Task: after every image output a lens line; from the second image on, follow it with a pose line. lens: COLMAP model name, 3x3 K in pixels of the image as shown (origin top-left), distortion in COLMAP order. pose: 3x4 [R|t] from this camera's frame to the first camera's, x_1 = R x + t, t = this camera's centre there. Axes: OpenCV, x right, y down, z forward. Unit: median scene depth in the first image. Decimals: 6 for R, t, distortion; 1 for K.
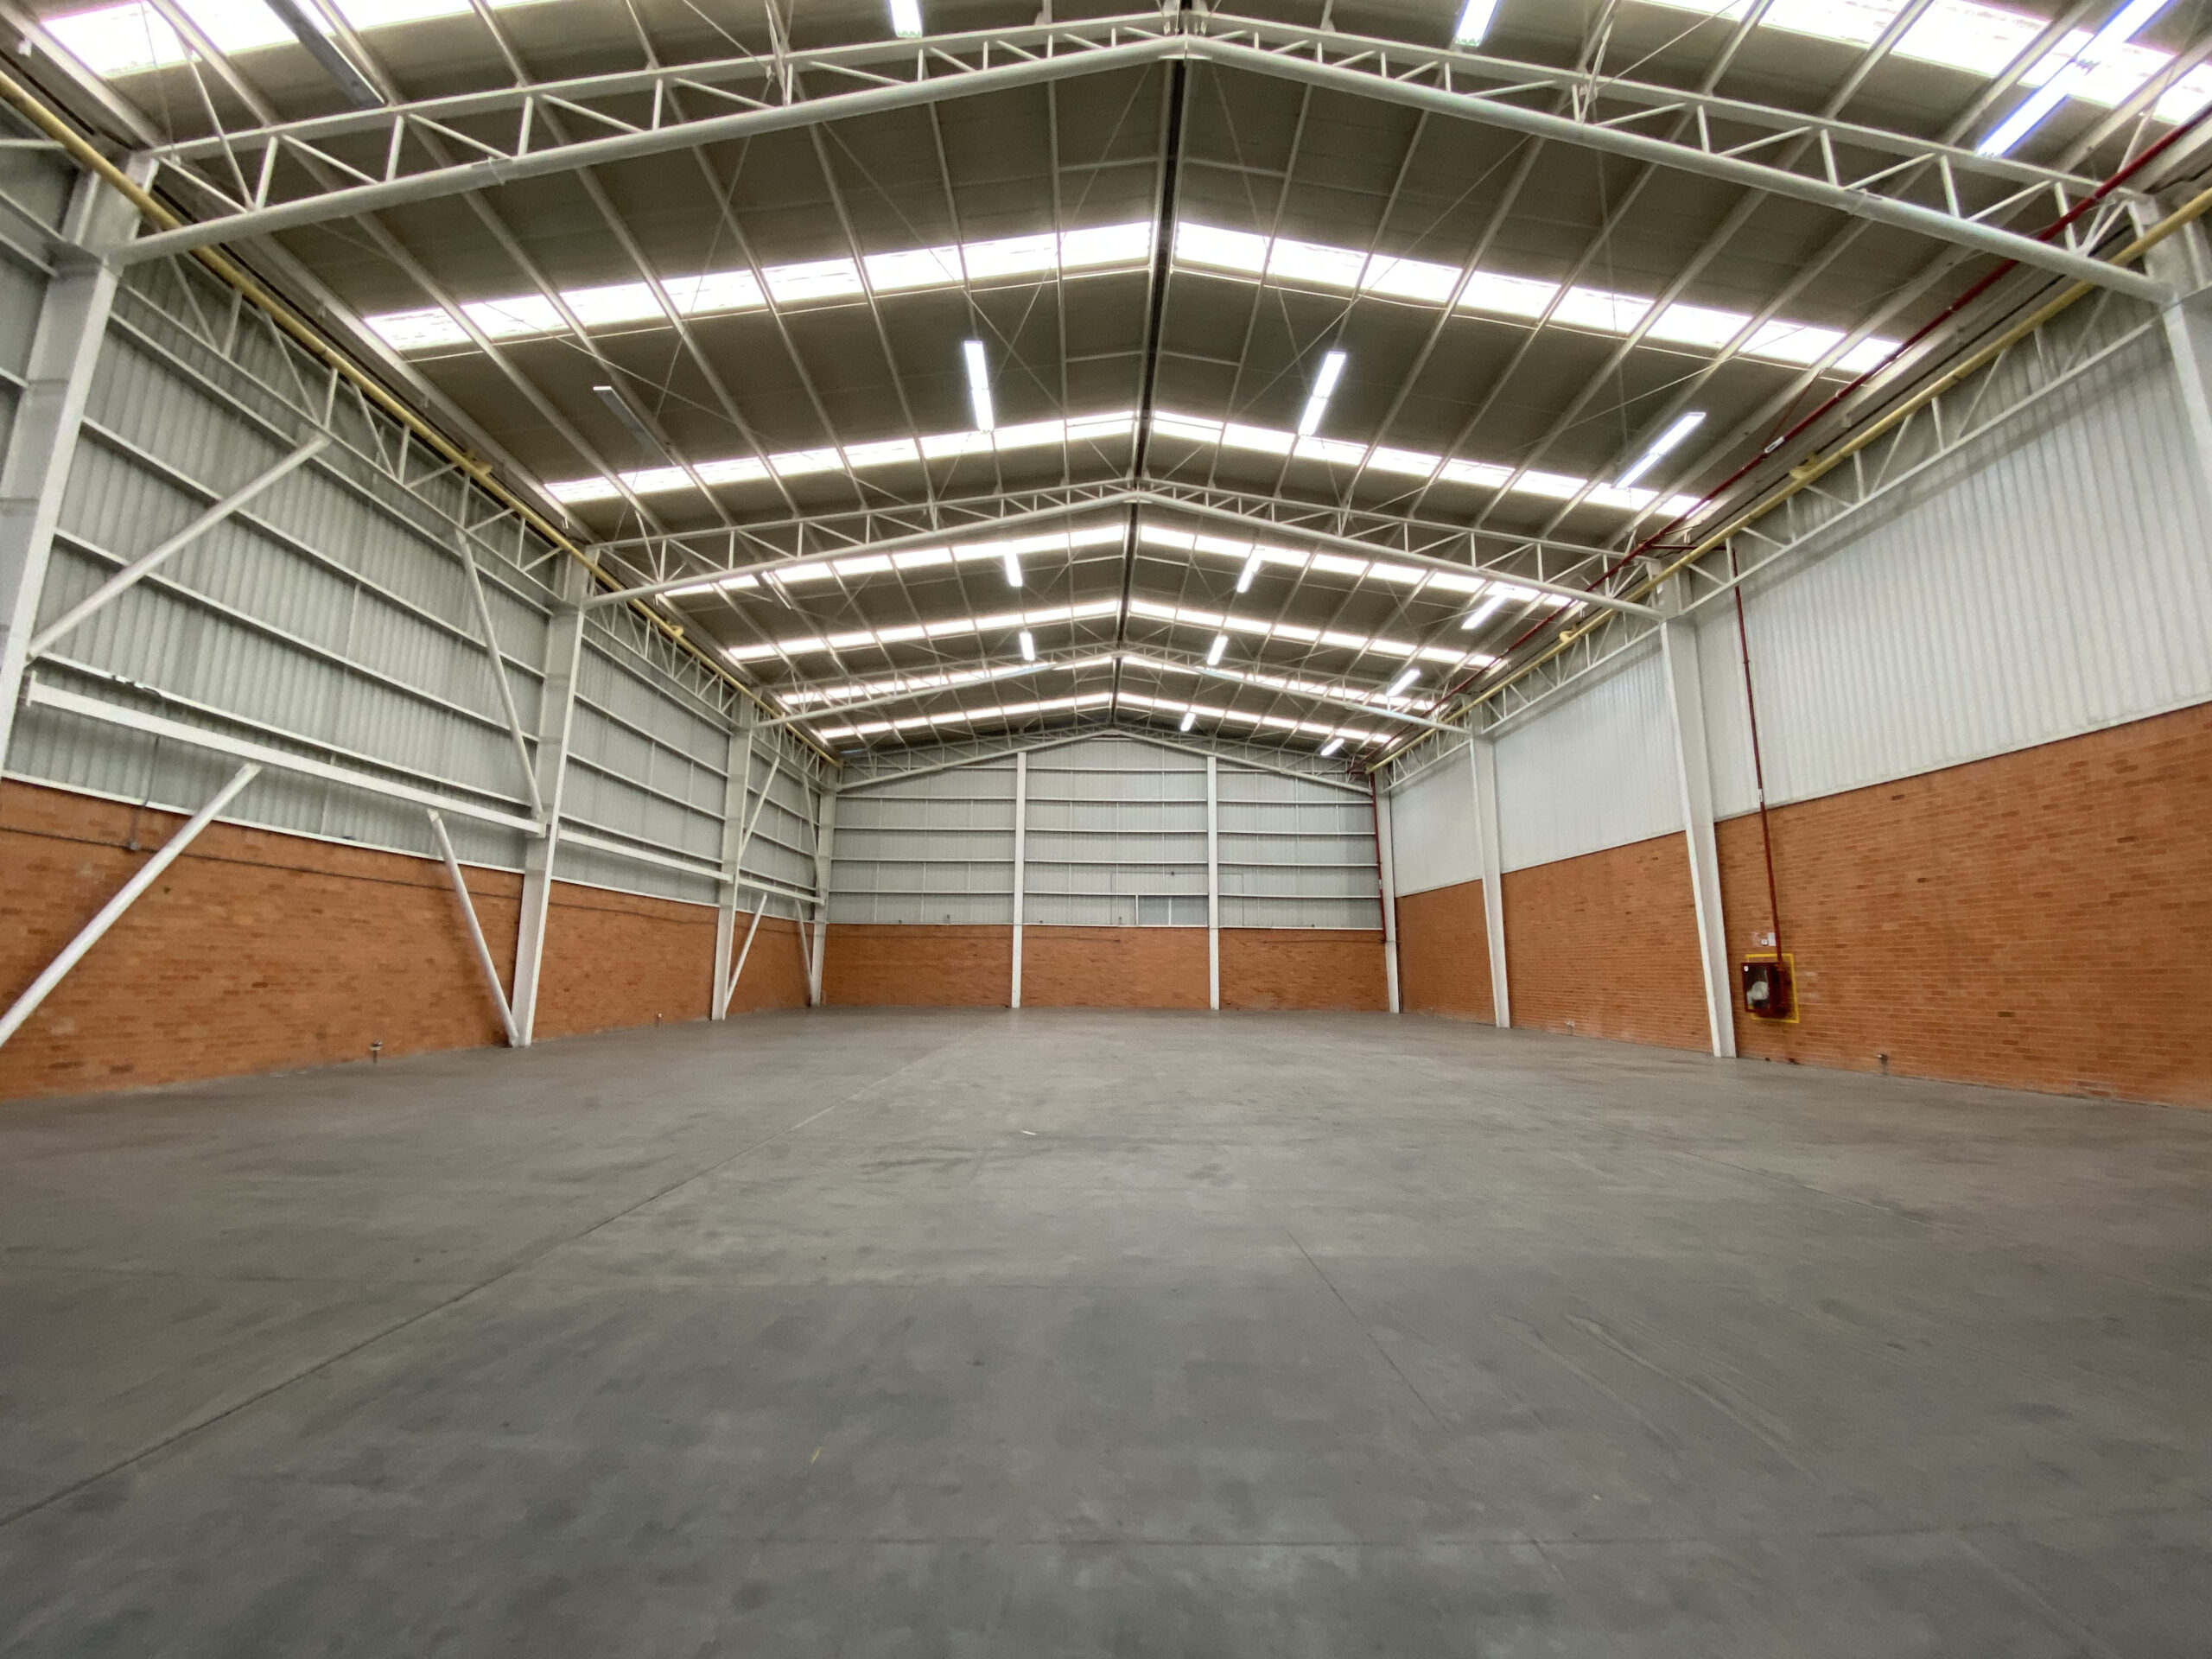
lens RADIAL K [[887.0, 0, 1106.0], [0, 887.0, 829.5], [0, 0, 1]] dist [0.000685, -0.010334]
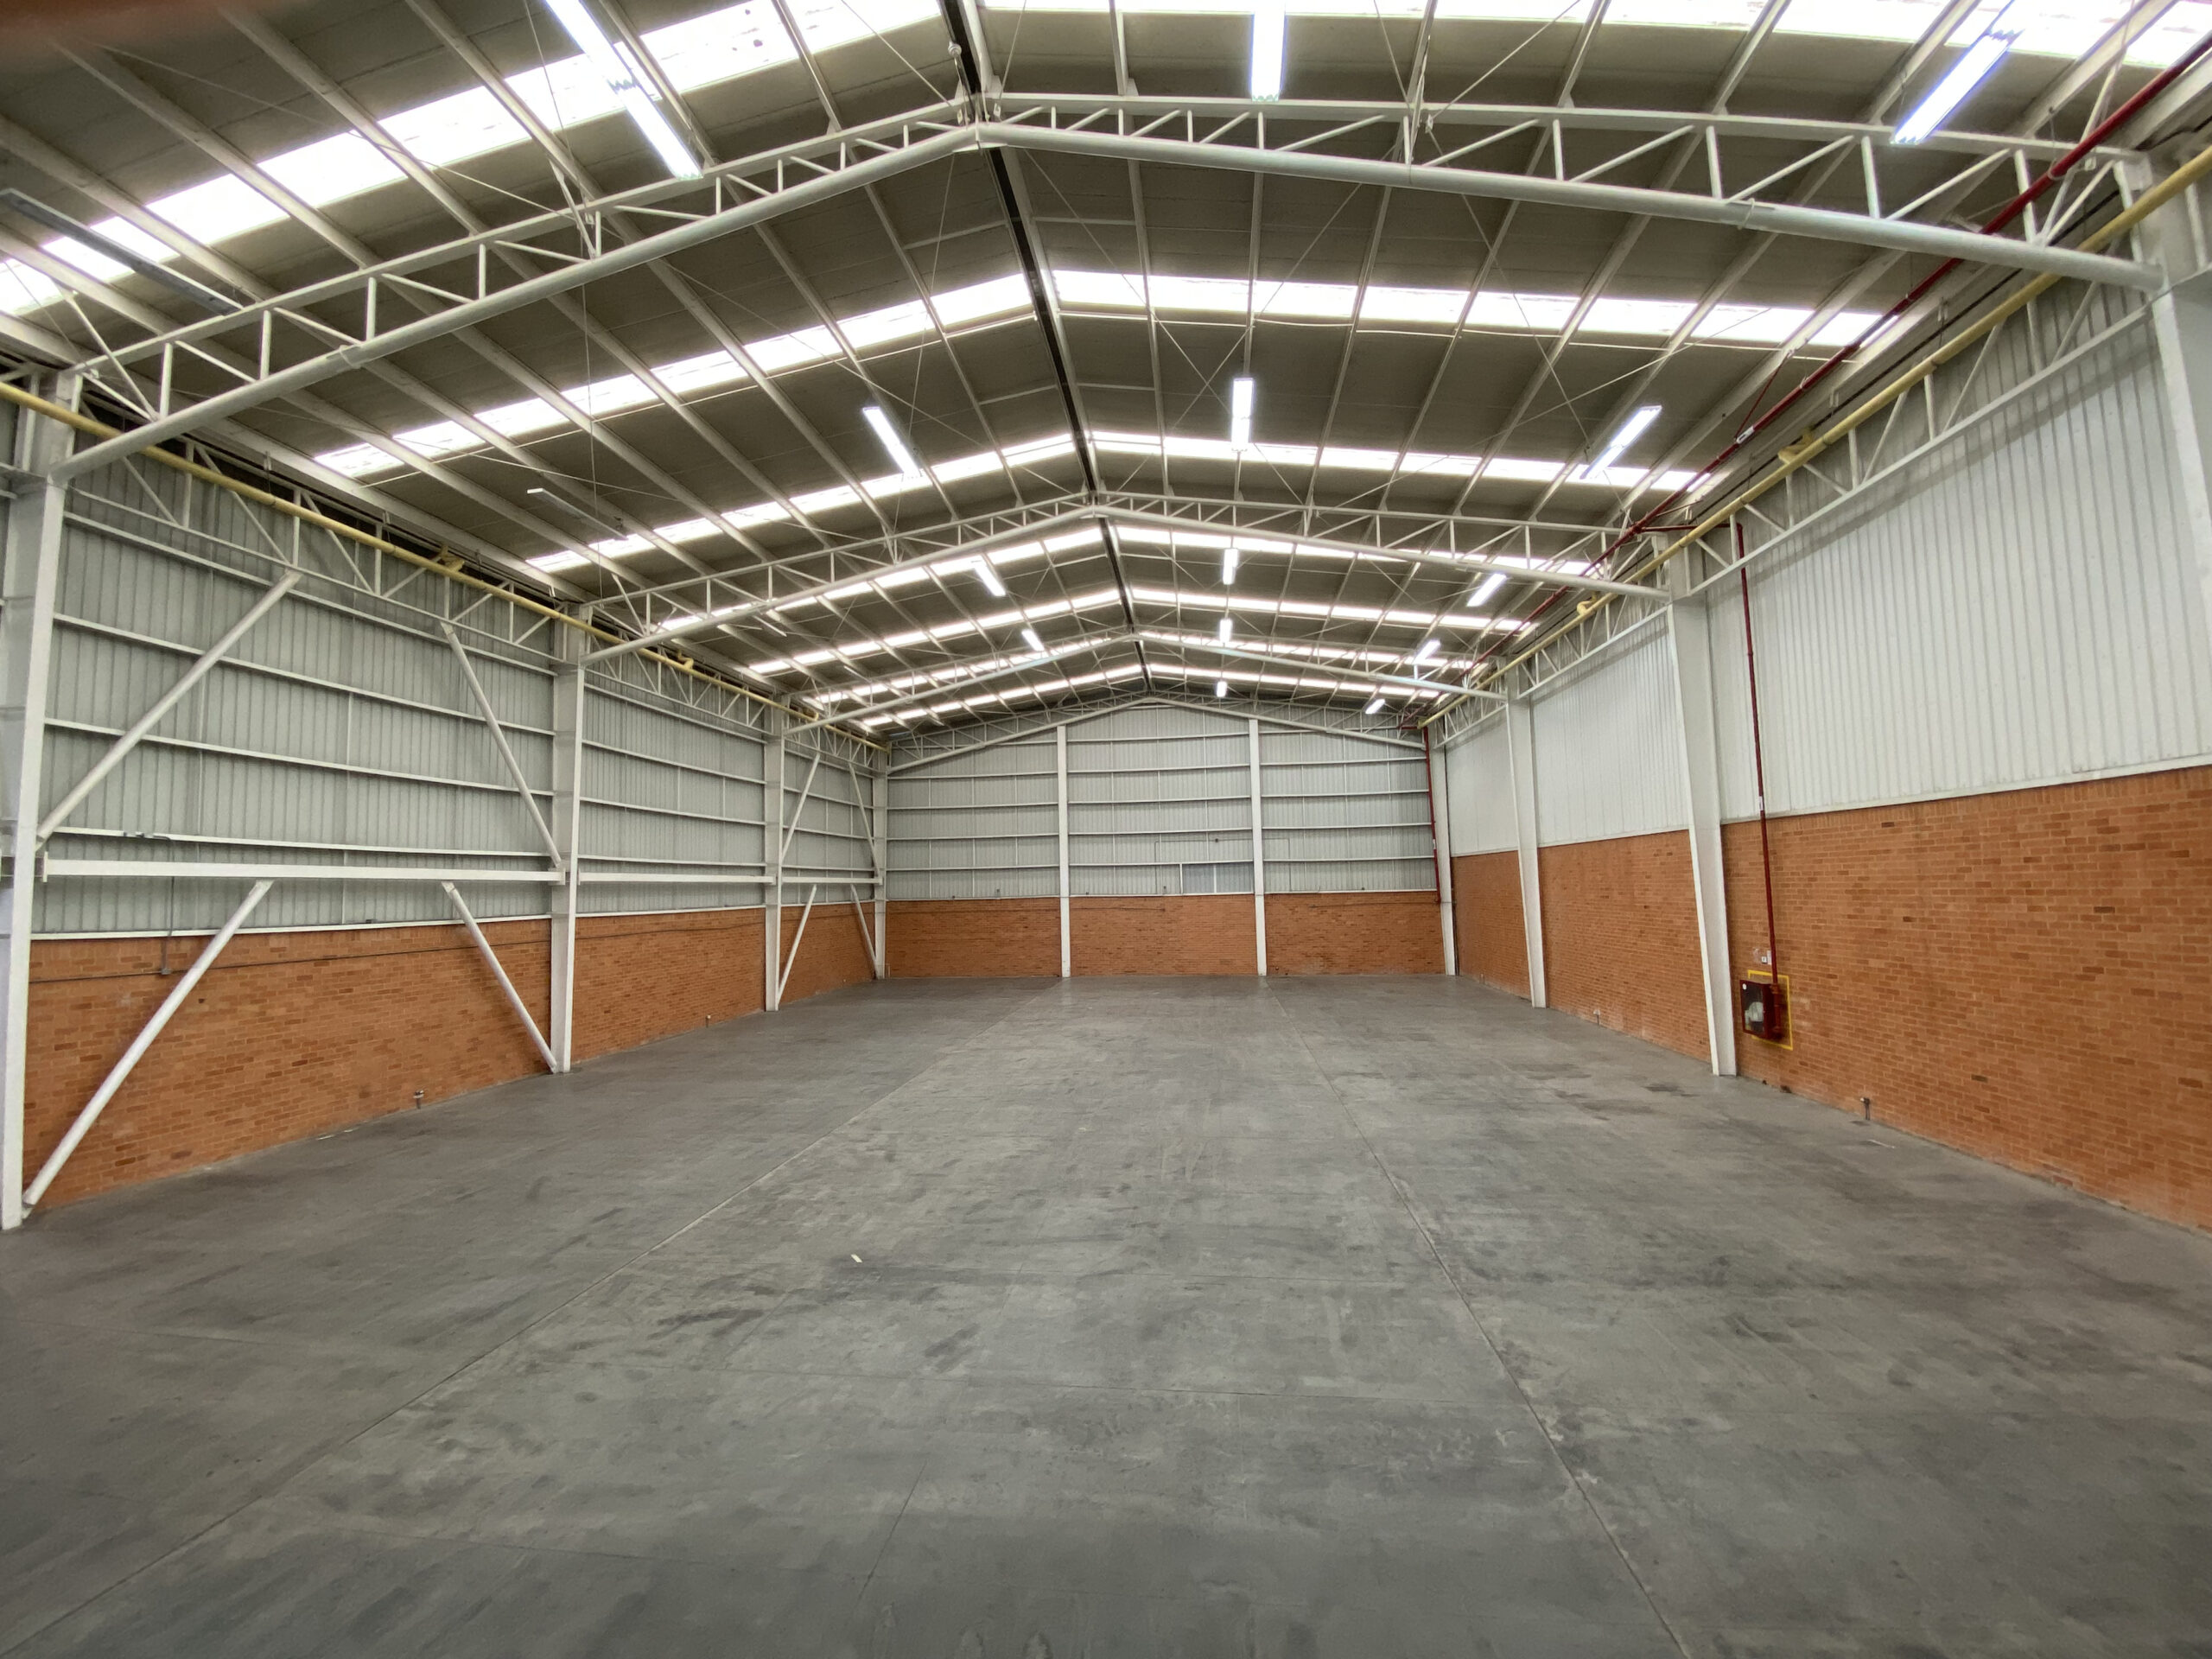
lens RADIAL K [[889.5, 0, 1106.0], [0, 889.5, 829.5], [0, 0, 1]] dist [0.000696, -0.009424]
pose [[0.990838, -0.038672, -0.129401, 0.191676], [0.050204, 0.994936, 0.087074, -0.131279], [0.125378, -0.092773, 0.987762, 0.002064]]
